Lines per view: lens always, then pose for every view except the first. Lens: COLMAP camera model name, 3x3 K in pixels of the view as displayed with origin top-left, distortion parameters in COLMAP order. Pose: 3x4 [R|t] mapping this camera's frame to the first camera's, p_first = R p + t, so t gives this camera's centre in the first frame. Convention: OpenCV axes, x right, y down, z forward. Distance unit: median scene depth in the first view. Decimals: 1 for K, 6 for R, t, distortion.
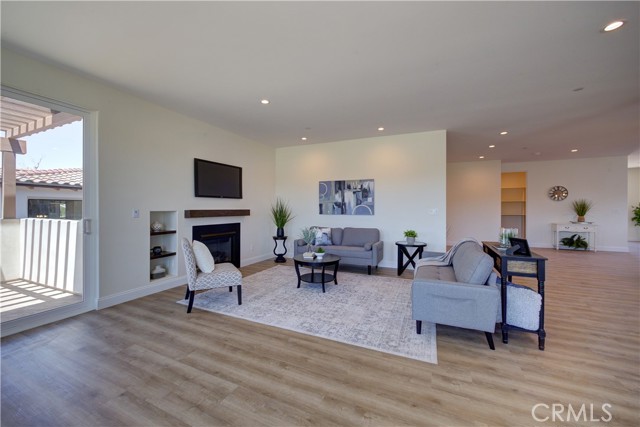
lens RADIAL K [[252.4, 0, 317.4], [0, 252.4, 214.0], [0, 0, 1]] dist [-0.011538, 0.003393]
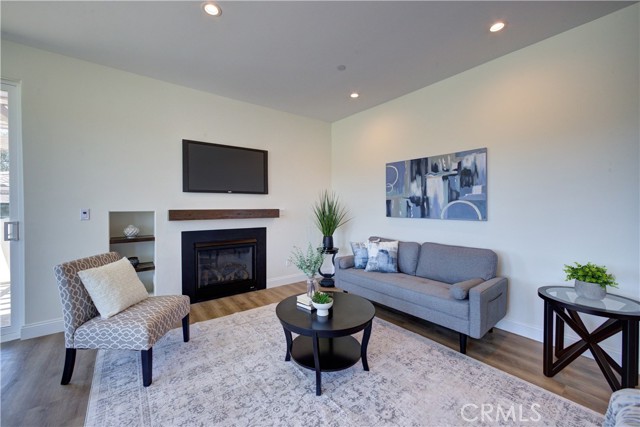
lens RADIAL K [[252.4, 0, 318.4], [0, 252.4, 209.5], [0, 0, 1]] dist [-0.011538, 0.003393]
pose [[0.886133, 0.002529, -0.463424, 0.181242], [-0.008773, 0.999897, -0.011318, -0.010799], [0.463348, 0.014095, 0.886064, 0.469411]]
